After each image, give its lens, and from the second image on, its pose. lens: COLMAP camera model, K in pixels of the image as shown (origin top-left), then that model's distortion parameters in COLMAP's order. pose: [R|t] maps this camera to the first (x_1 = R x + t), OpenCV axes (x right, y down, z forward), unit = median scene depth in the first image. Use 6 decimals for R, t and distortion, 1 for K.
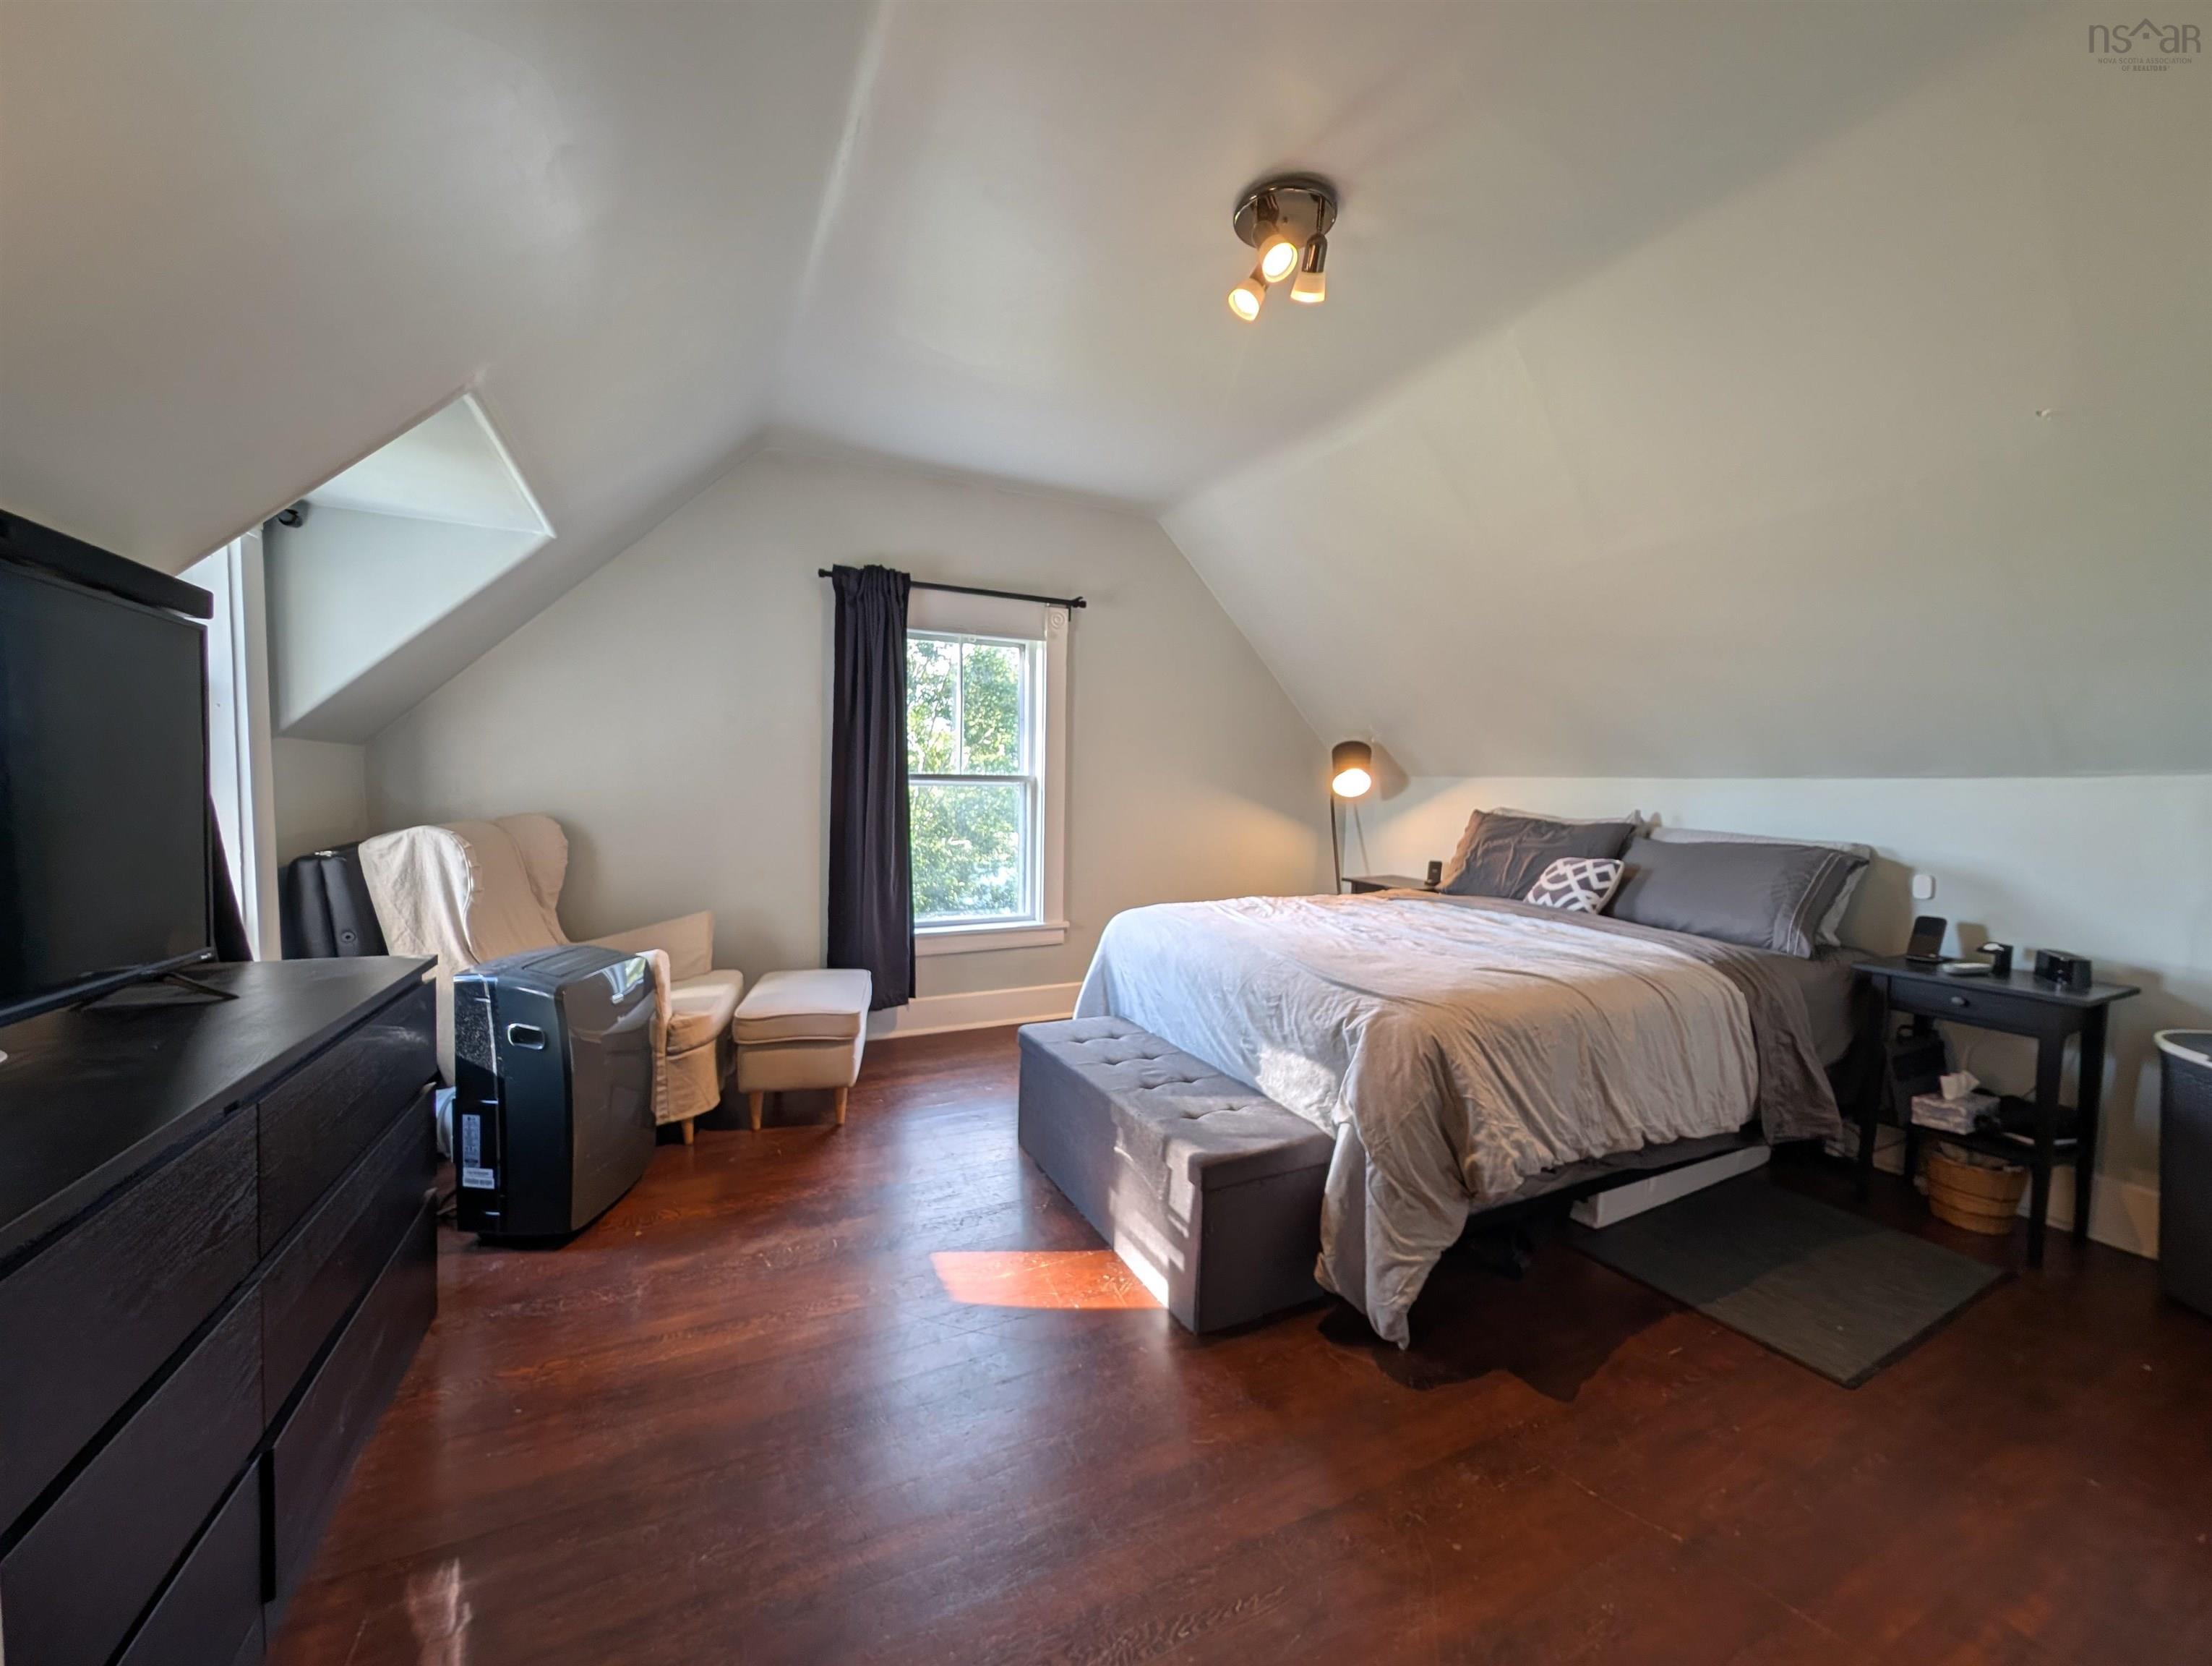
lens RADIAL K [[835.8, 0, 1098.0], [0, 835.8, 836.4], [0, 0, 1]] dist [0.021901, -0.008931]
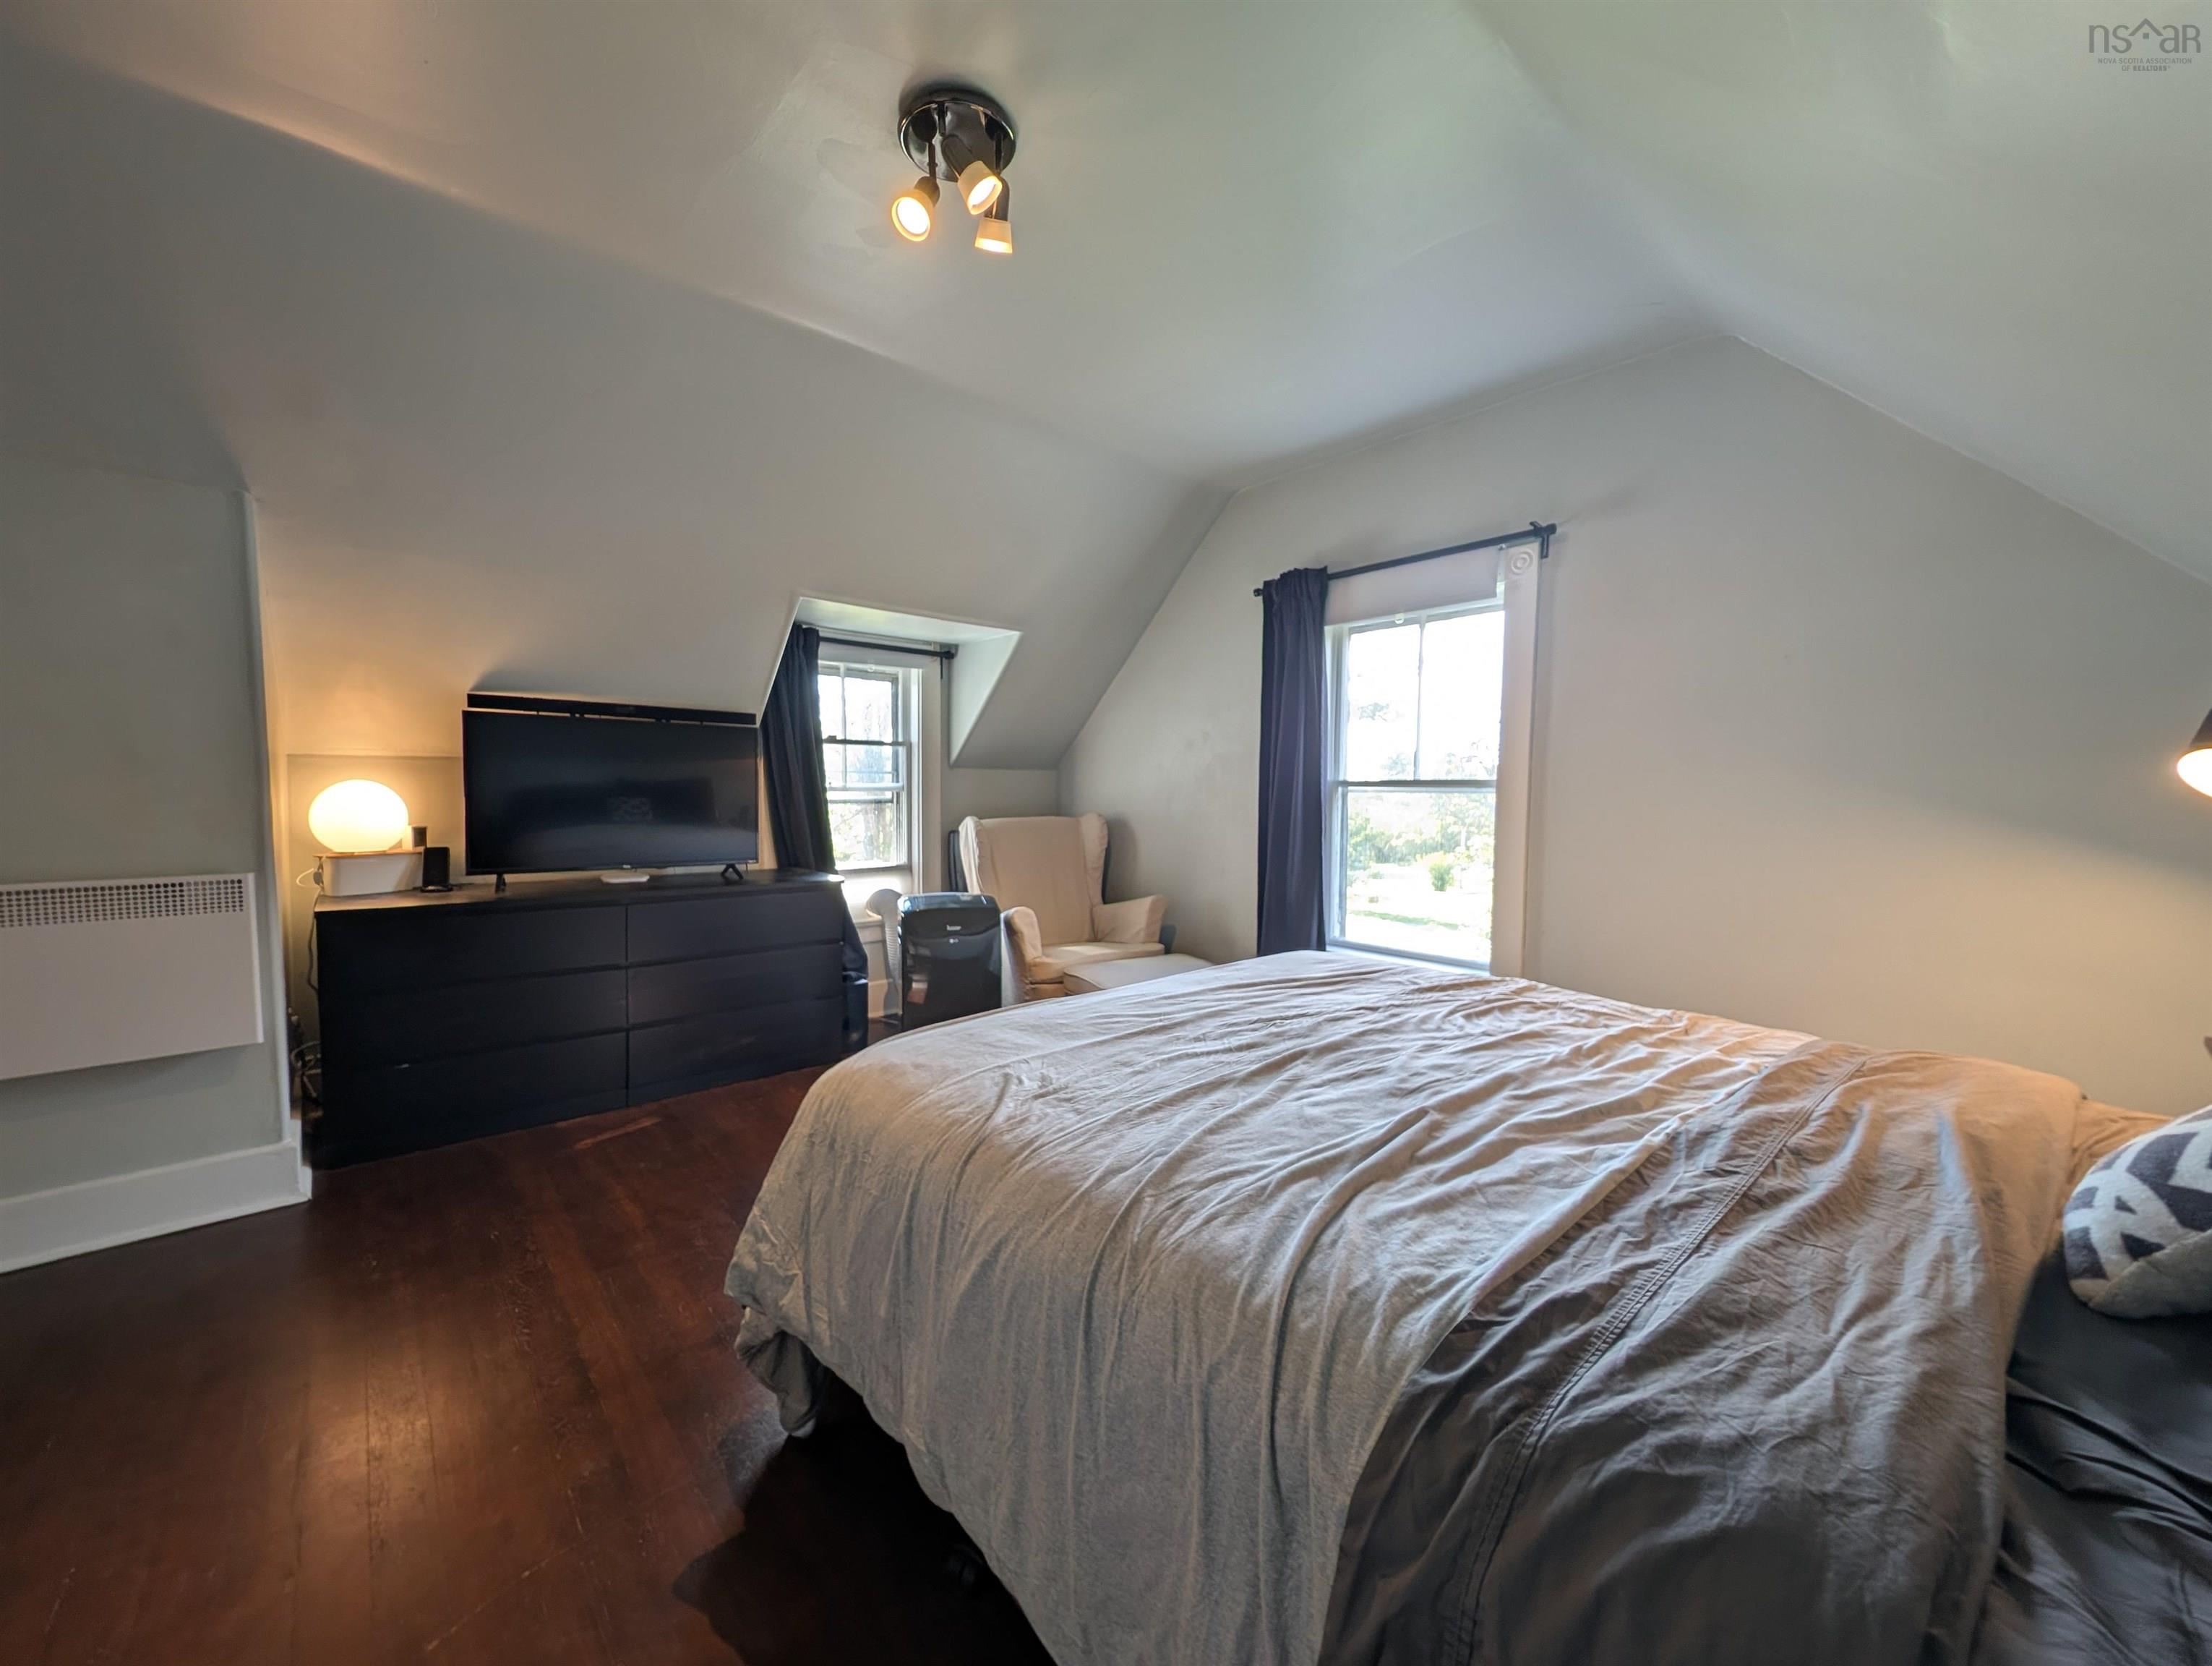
lens RADIAL K [[835.8, 0, 1098.0], [0, 835.8, 836.4], [0, 0, 1]] dist [0.021901, -0.008931]
pose [[0.263155, 0.046171, -0.963648, 0.631086], [-0.063072, 0.997541, 0.030571, -0.025050], [0.962690, 0.052734, 0.265420, 0.525494]]
